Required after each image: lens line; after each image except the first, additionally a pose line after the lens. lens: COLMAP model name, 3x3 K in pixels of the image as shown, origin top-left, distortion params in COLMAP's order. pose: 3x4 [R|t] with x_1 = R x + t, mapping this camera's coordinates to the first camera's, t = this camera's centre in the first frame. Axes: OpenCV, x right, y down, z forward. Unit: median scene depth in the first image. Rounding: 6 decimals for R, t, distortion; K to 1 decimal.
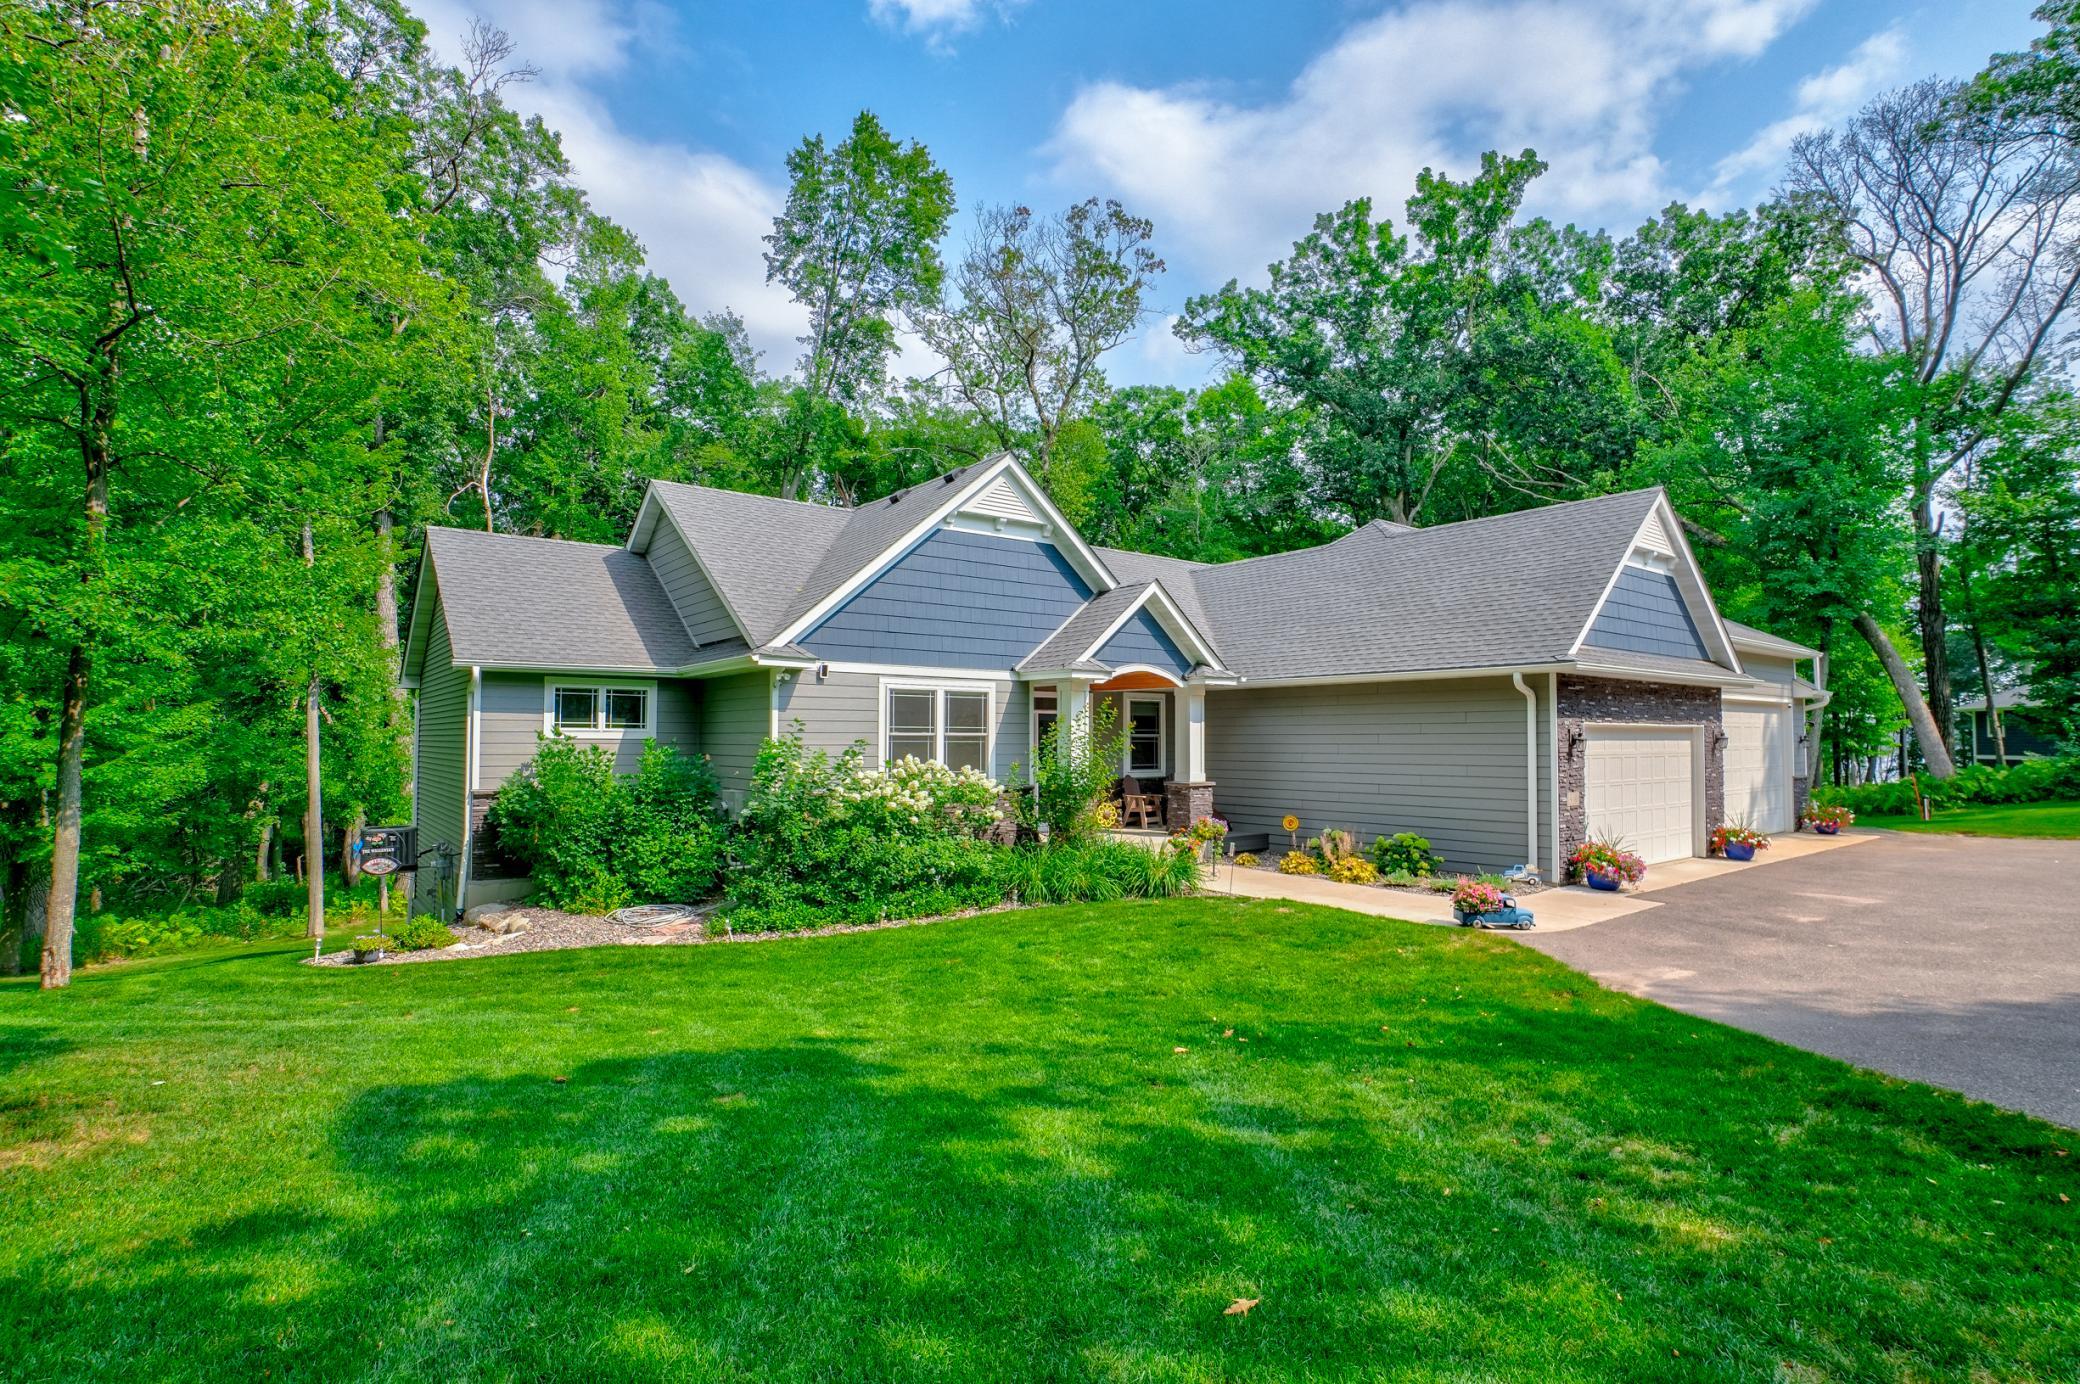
lens RADIAL K [[935.0, 0, 970.0], [0, 935.0, 716.3], [0, 0, 1]] dist [-0.052432, 0.031936]
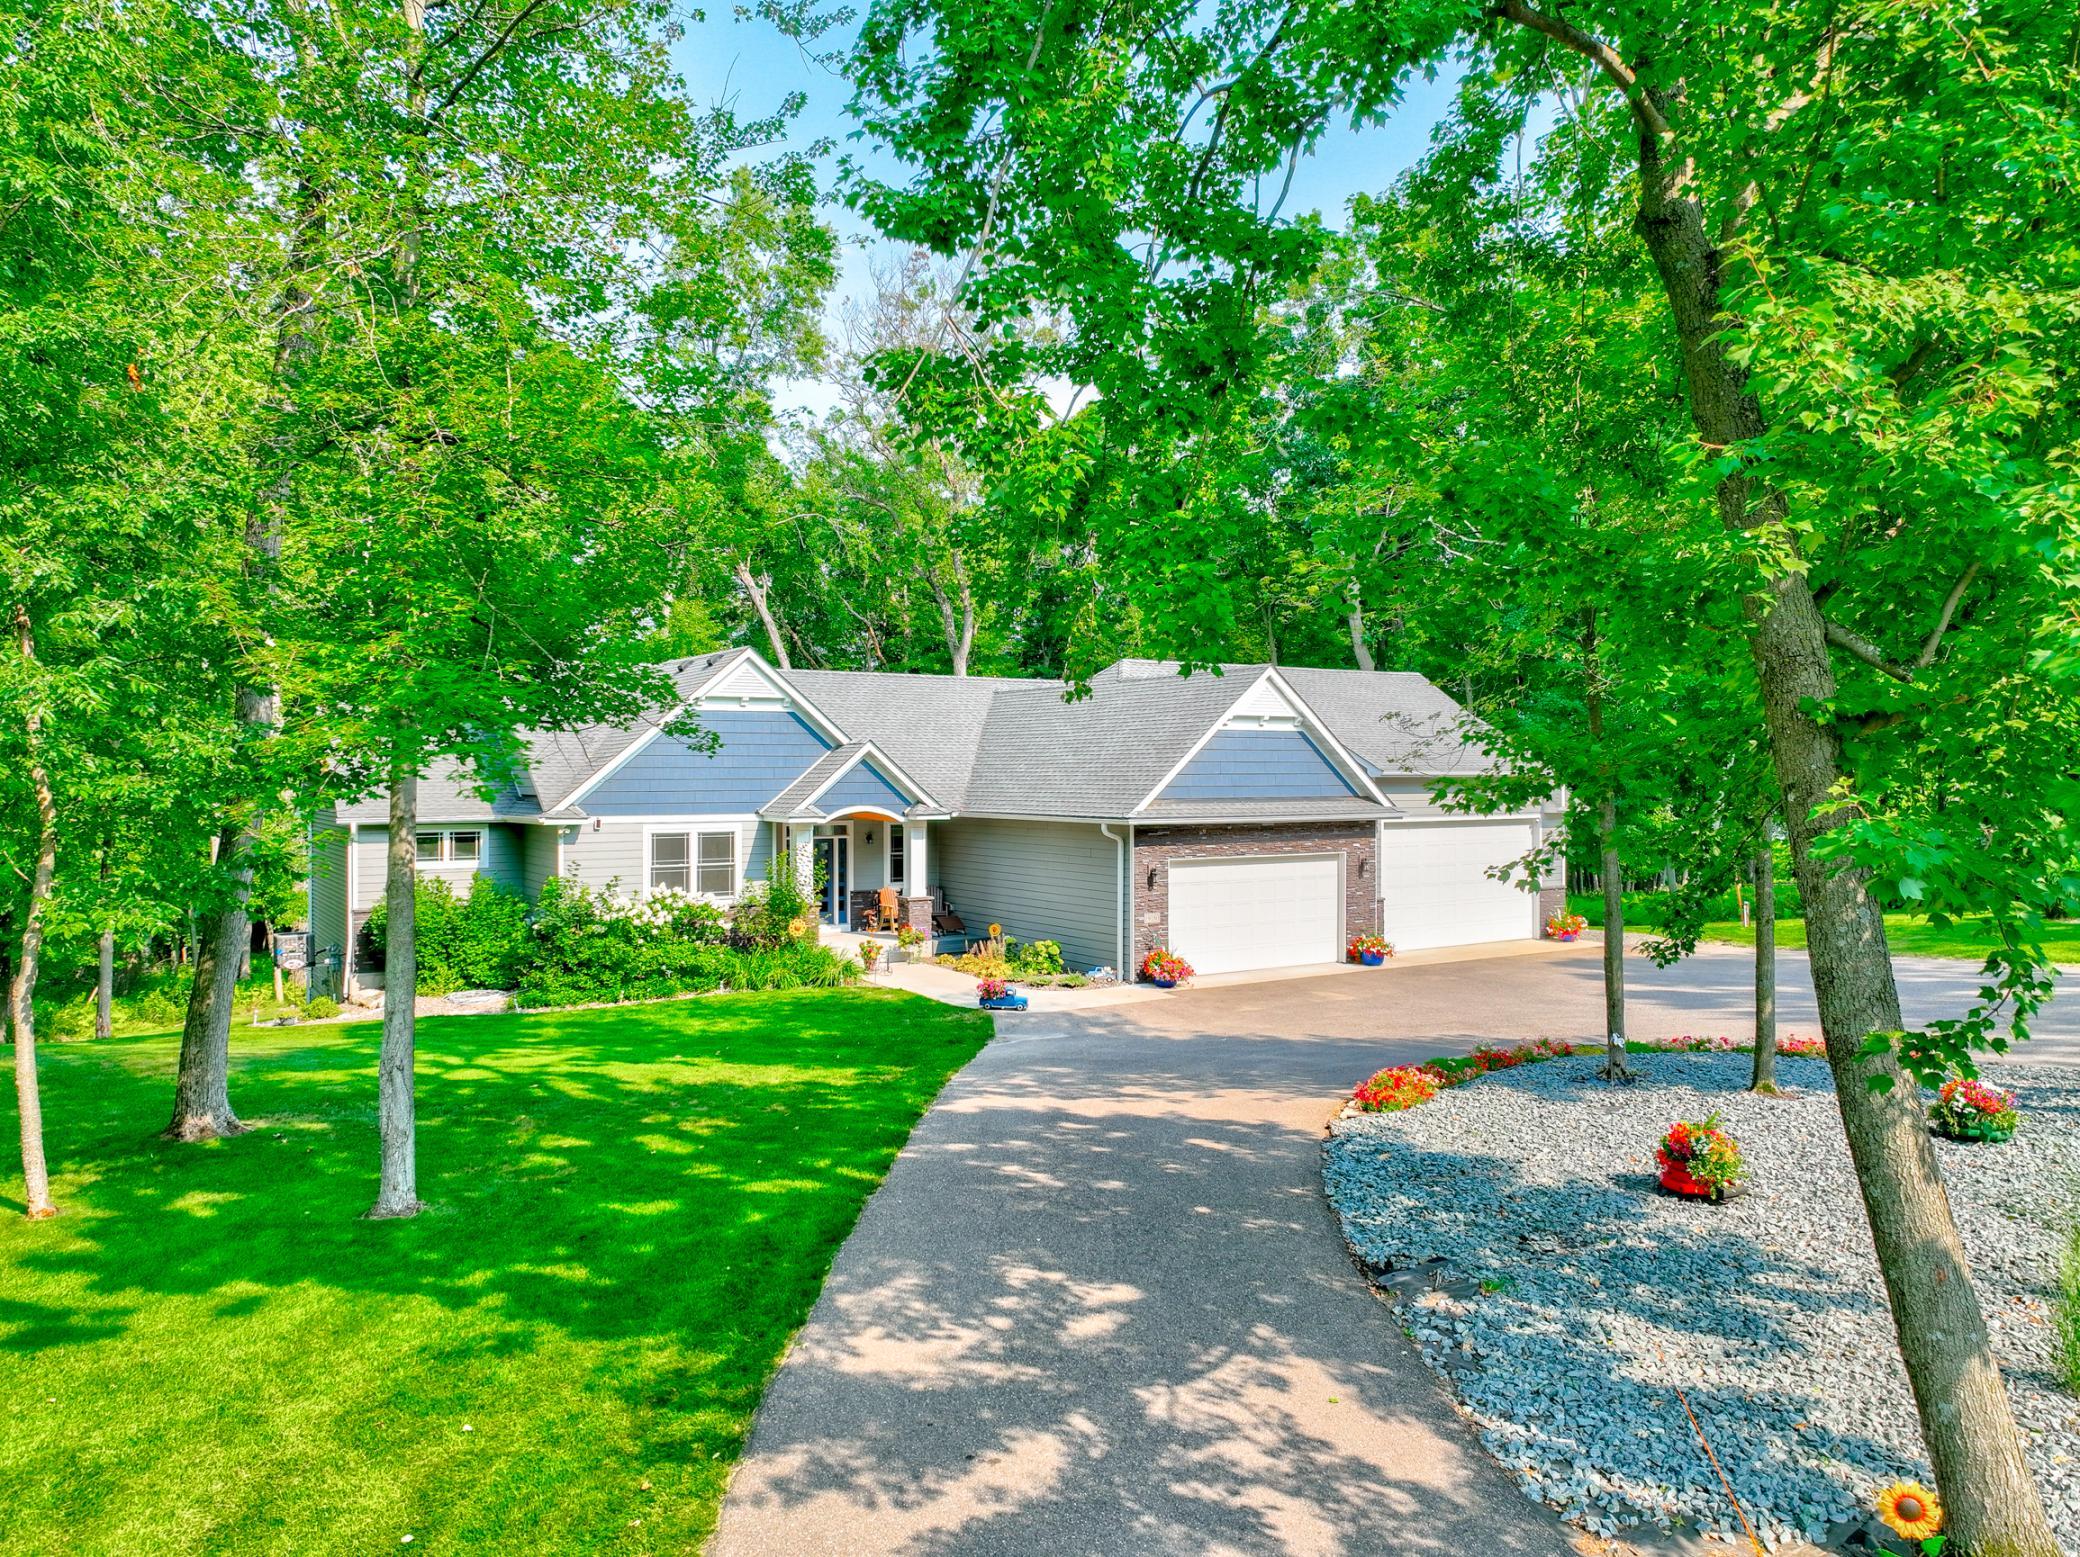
lens RADIAL K [[1484.0, 0, 1040.0], [0, 1484.0, 778.5], [0, 0, 1]] dist [-0.014968, 0.044950]
pose [[0.997397, -0.003161, -0.072040, 0.663246], [0.006454, 0.998942, 0.045526, -0.213178], [0.071820, -0.045872, 0.996362, -1.157589]]
